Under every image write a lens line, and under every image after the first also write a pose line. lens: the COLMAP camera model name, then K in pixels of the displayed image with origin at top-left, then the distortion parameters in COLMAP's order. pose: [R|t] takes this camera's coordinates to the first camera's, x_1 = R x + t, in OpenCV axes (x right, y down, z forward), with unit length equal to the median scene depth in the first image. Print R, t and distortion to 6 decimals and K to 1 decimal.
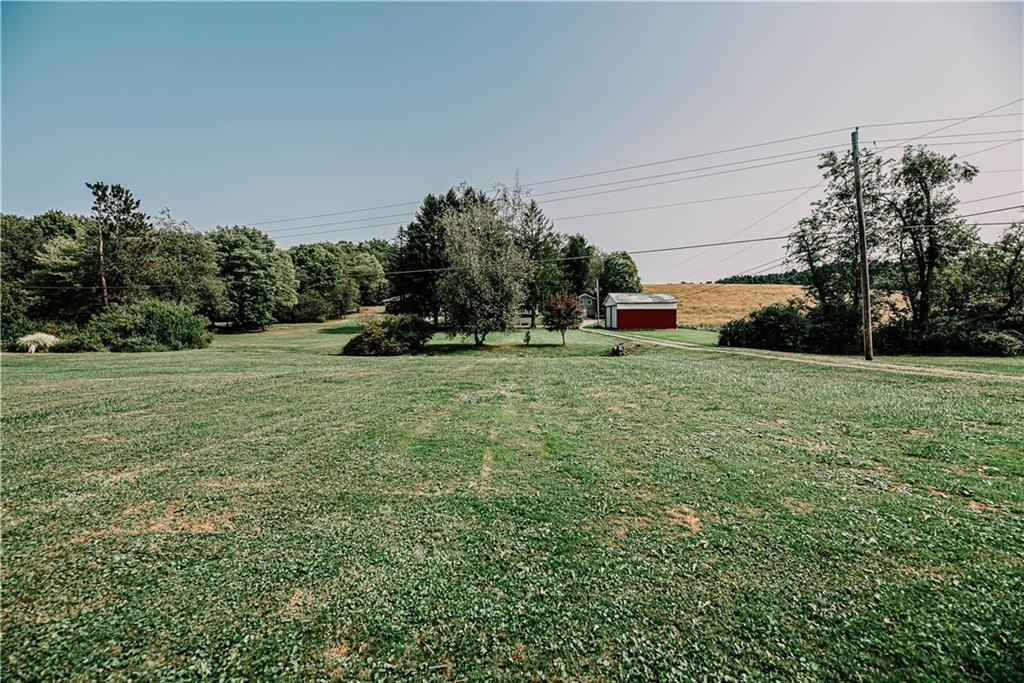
lens RADIAL K [[425.1, 0, 508.4], [0, 425.1, 341.0], [0, 0, 1]] dist [-0.001901, -0.000236]
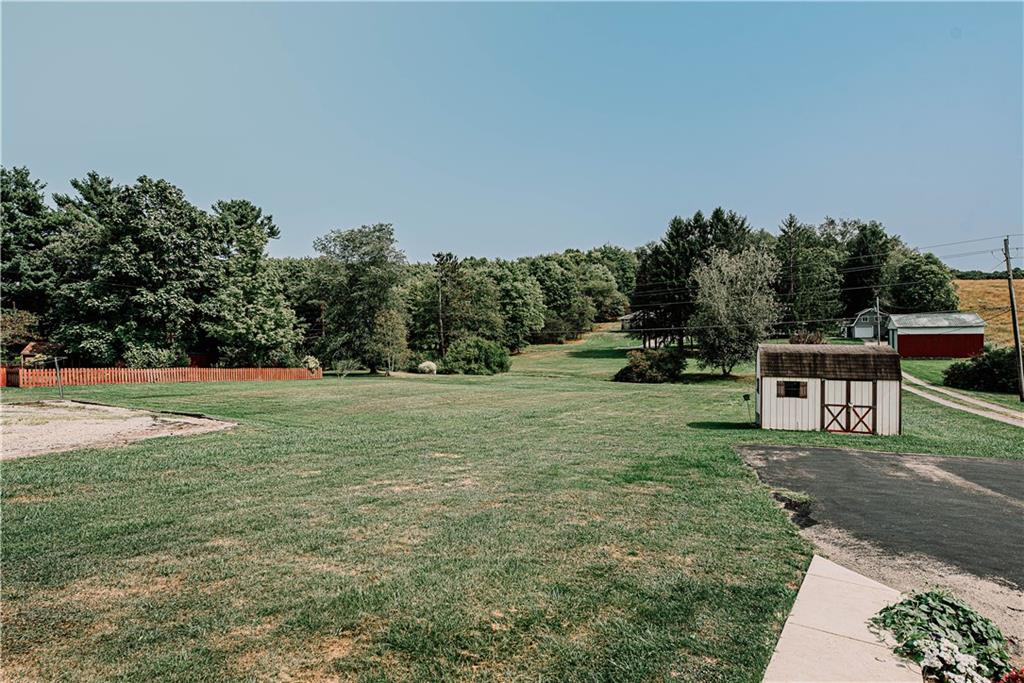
lens RADIAL K [[561.0, 0, 512.0], [0, 561.0, 341.5], [0, 0, 1]] dist [0.002890, -0.000138]
pose [[0.903469, 0.000218, -0.428653, 0.034448], [-0.011944, 0.999624, -0.024666, -0.022317], [0.428486, 0.027405, 0.903133, -0.374577]]
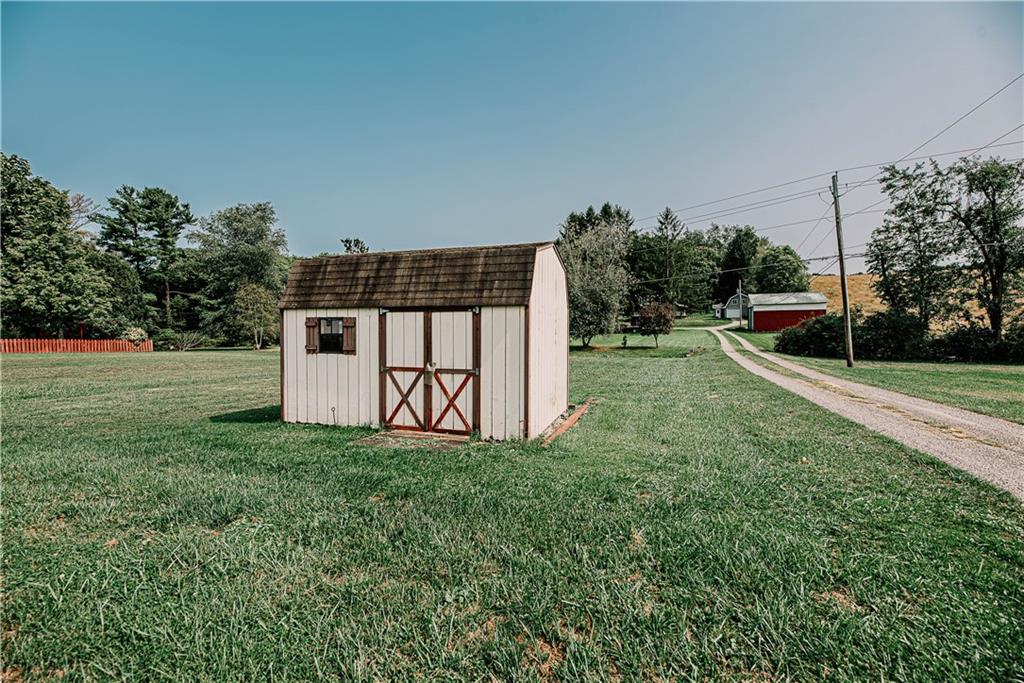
lens RADIAL K [[425.1, 0, 508.4], [0, 425.1, 341.0], [0, 0, 1]] dist [-0.001901, -0.000236]
pose [[0.920210, 0.006495, -0.391371, 0.117602], [-0.005603, 0.999978, 0.003421, -0.005770], [0.391385, -0.000955, 0.920226, -0.125901]]
